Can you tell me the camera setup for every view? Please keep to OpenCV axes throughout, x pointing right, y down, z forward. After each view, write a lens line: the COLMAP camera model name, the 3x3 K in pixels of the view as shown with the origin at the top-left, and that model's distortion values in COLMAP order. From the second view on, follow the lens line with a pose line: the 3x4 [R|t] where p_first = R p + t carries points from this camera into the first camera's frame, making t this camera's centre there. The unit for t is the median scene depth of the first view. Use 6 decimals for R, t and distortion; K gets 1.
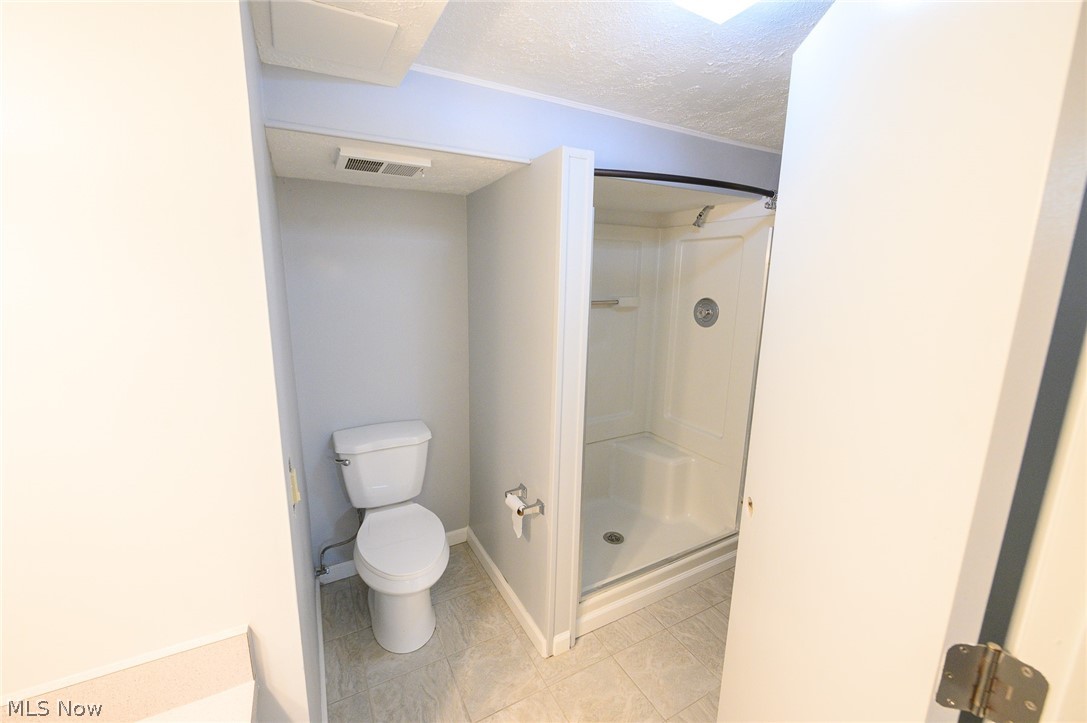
lens RADIAL K [[425.9, 0, 543.5], [0, 425.9, 361.5], [0, 0, 1]] dist [-0.000920, -0.000029]
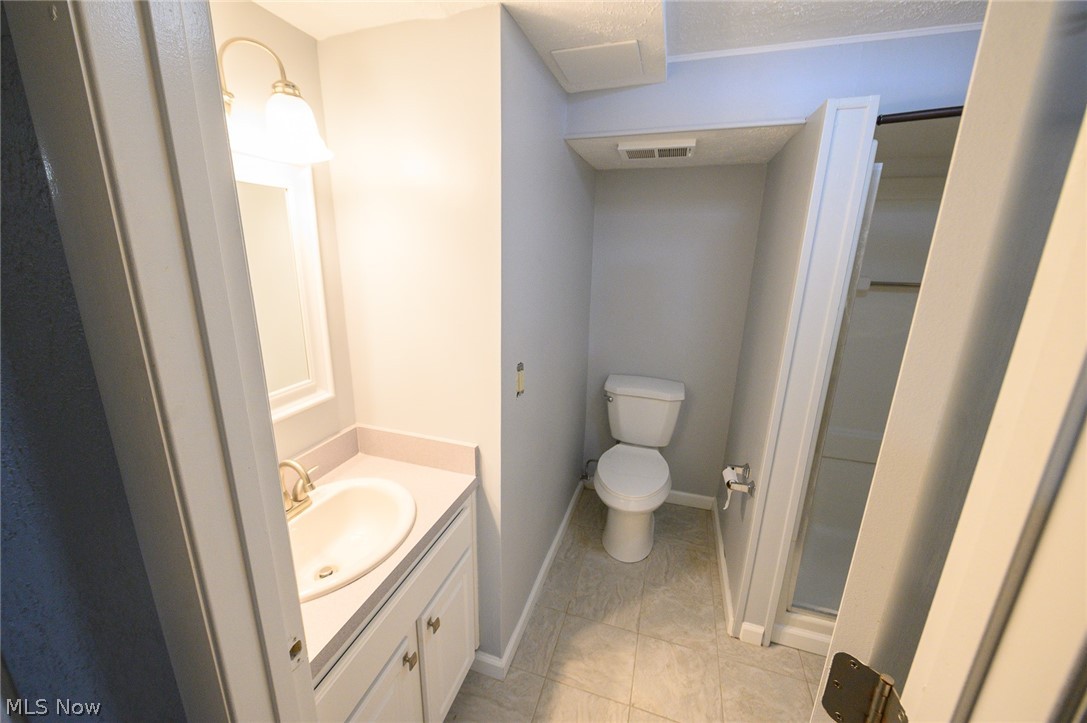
lens RADIAL K [[425.9, 0, 543.5], [0, 425.9, 361.5], [0, 0, 1]] dist [-0.000920, -0.000029]
pose [[0.694376, 0.187035, -0.694881, 0.279865], [-0.146933, 0.982140, 0.117528, 0.012009], [0.704452, 0.020492, 0.709456, -0.030690]]
